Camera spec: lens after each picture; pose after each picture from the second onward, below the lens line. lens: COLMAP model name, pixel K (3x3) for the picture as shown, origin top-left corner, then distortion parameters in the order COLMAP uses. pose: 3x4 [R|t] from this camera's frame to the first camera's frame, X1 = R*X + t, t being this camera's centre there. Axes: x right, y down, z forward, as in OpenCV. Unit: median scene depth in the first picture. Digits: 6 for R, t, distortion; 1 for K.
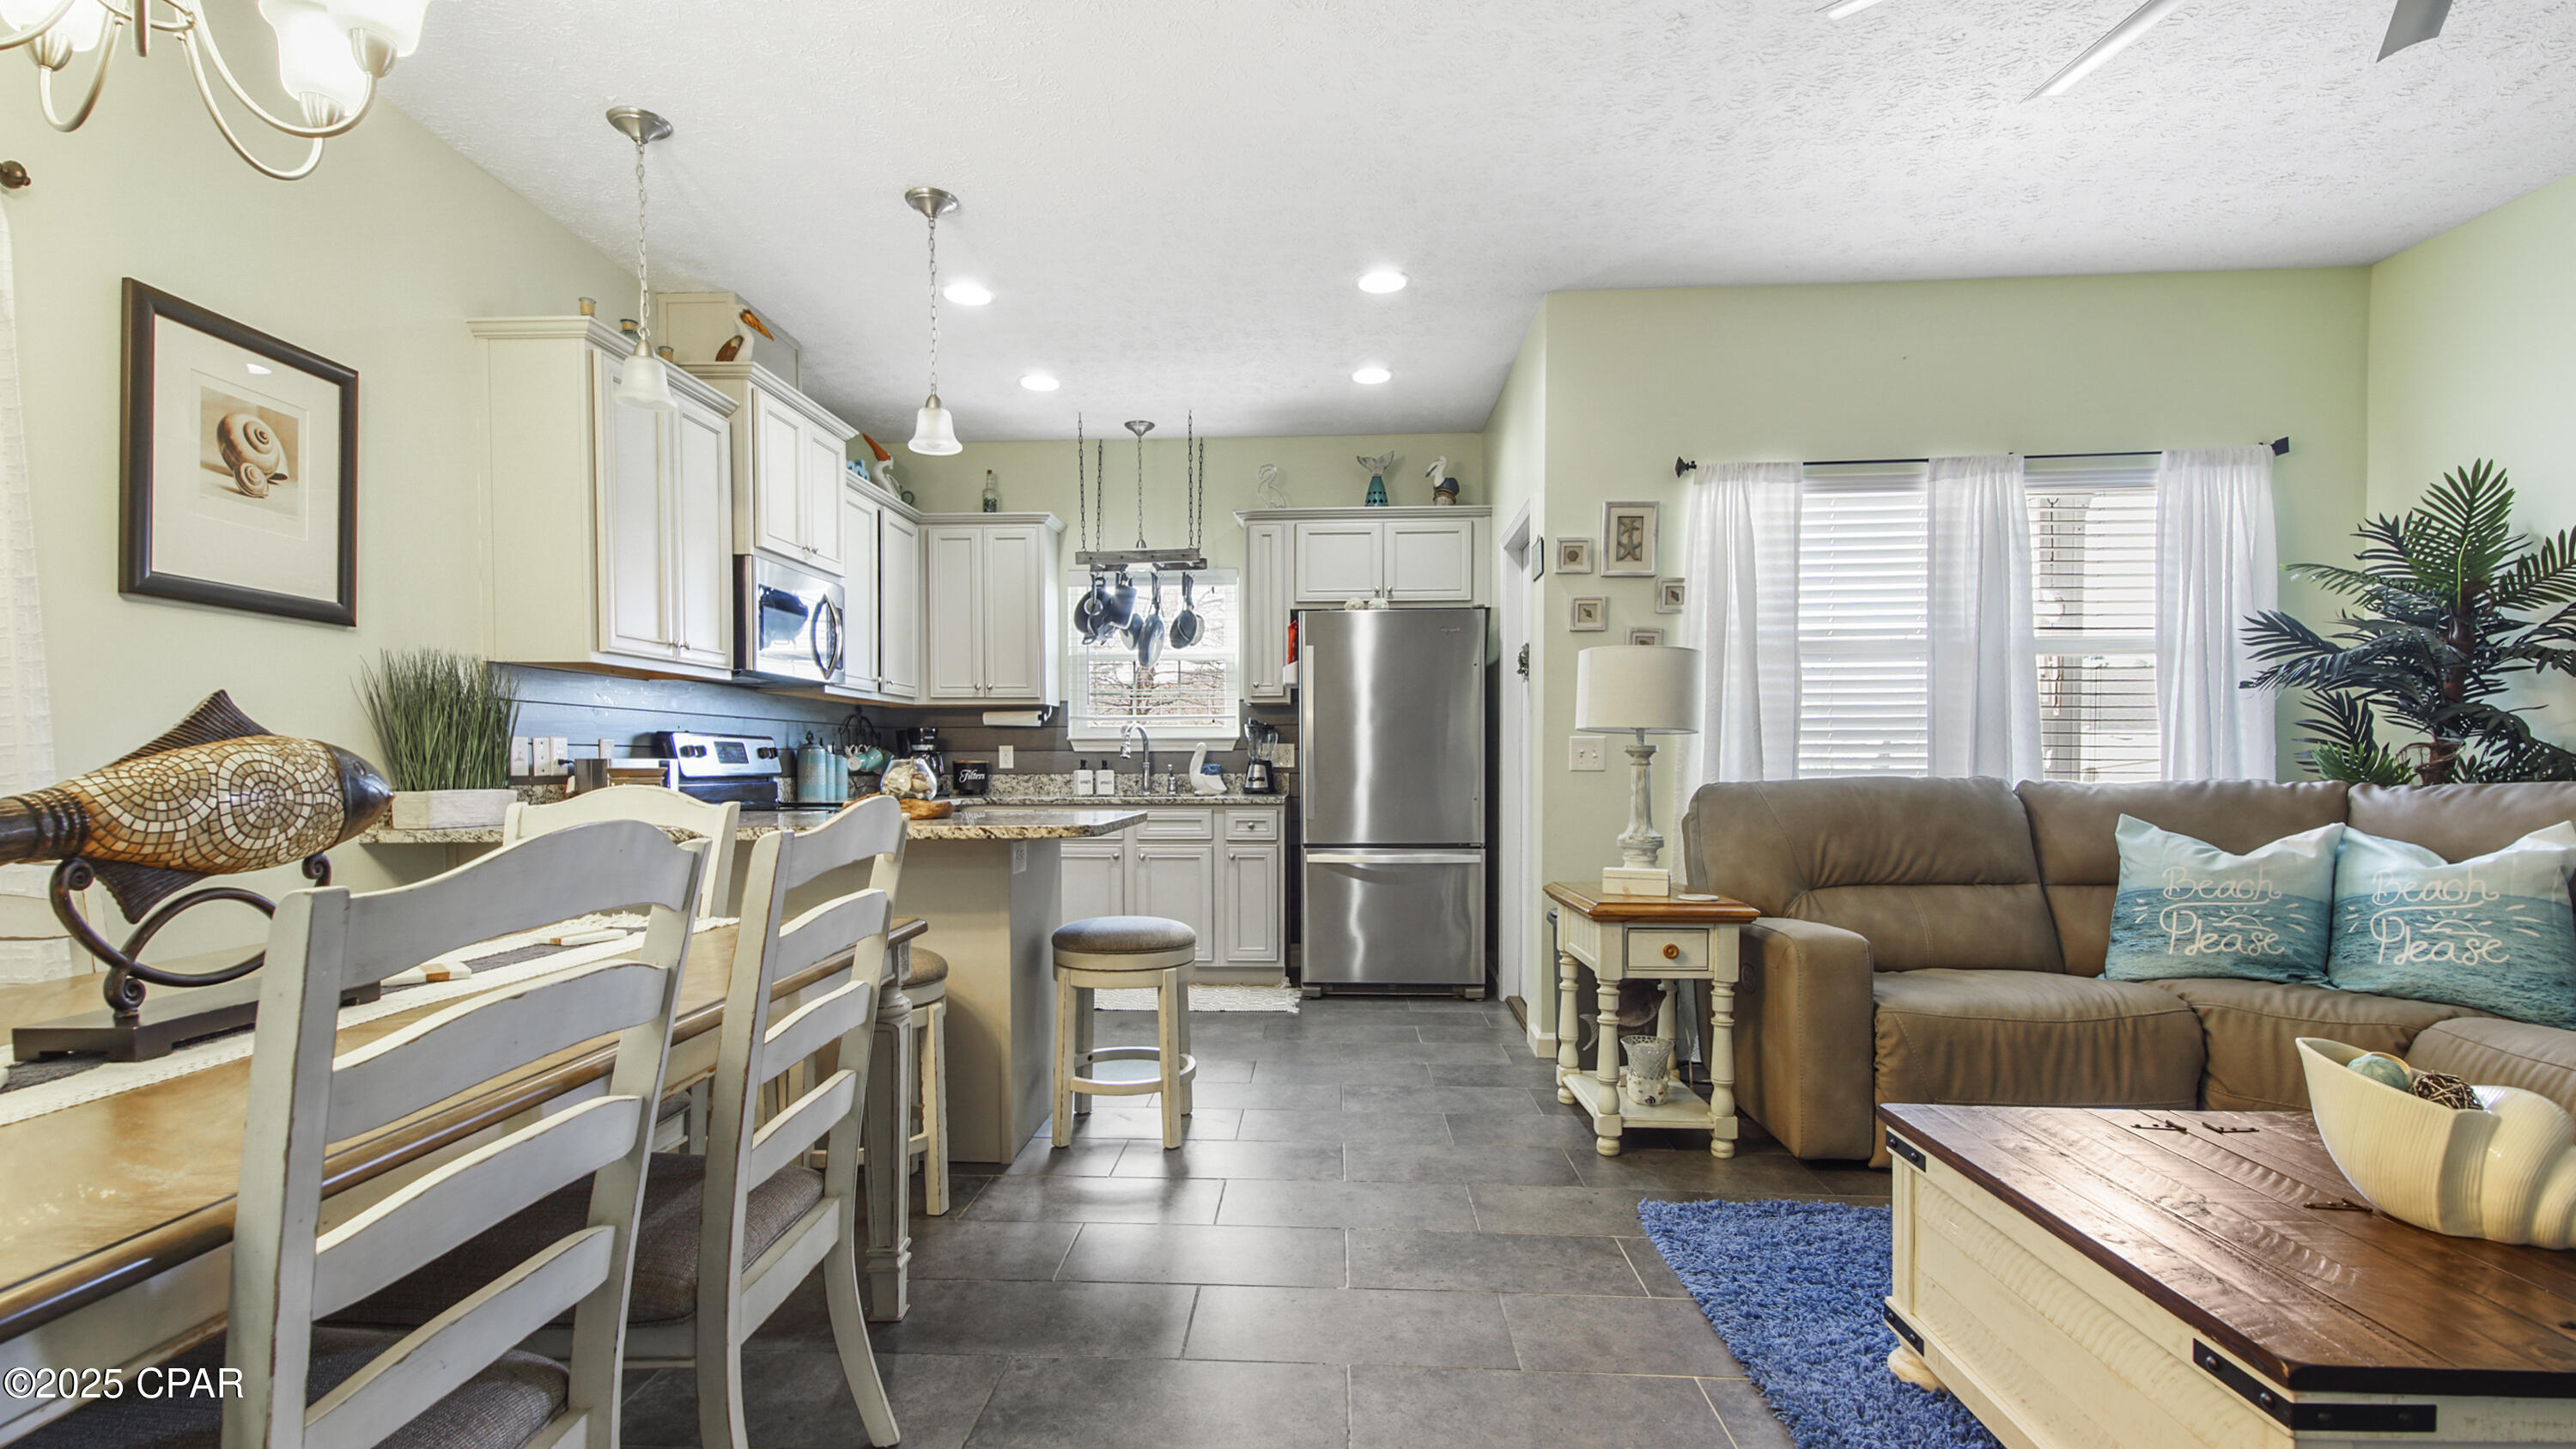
lens RADIAL K [[1194.8, 0, 1304.2], [0, 1194.8, 783.6], [0, 0, 1]] dist [0.031808, -0.020776]
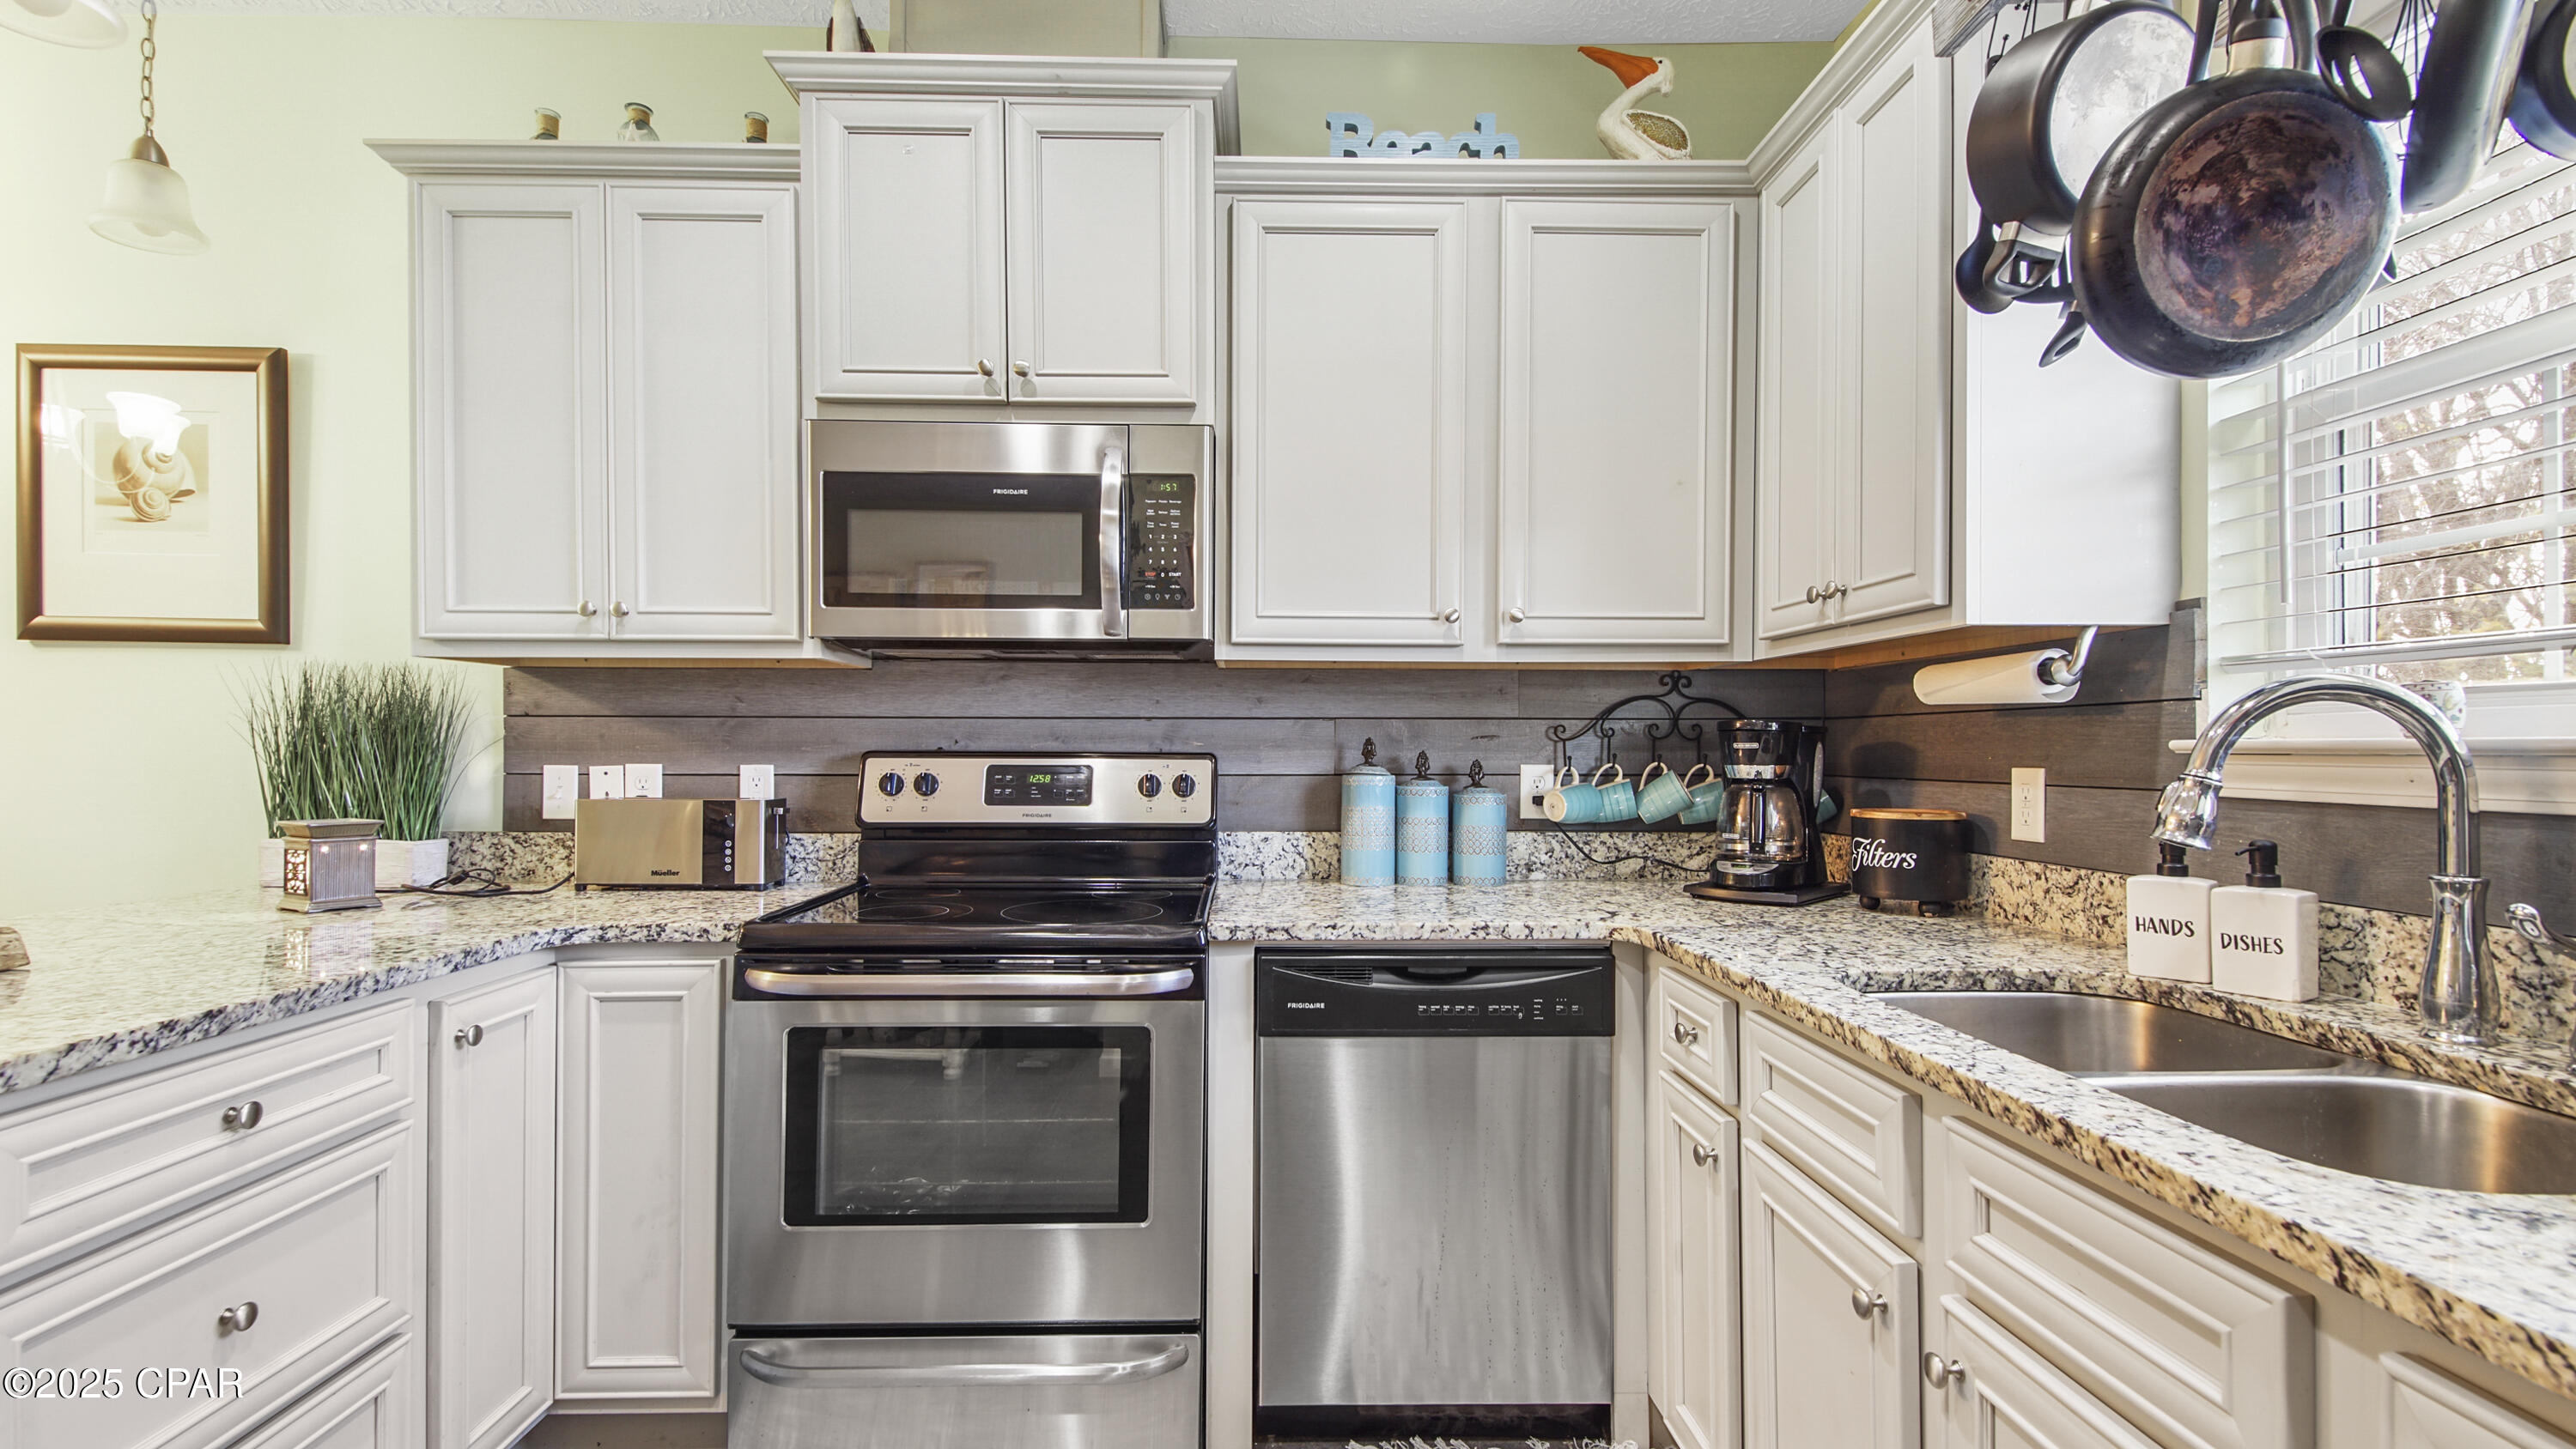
lens RADIAL K [[1148.8, 0, 1275.3], [0, 1148.8, 740.7], [0, 0, 1]] dist [0.037311, -0.018053]
pose [[0.052727, -0.003368, -0.998603, 0.045544], [-0.019835, 0.999794, -0.004419, -0.036779], [0.998412, 0.020040, 0.052649, 0.865422]]
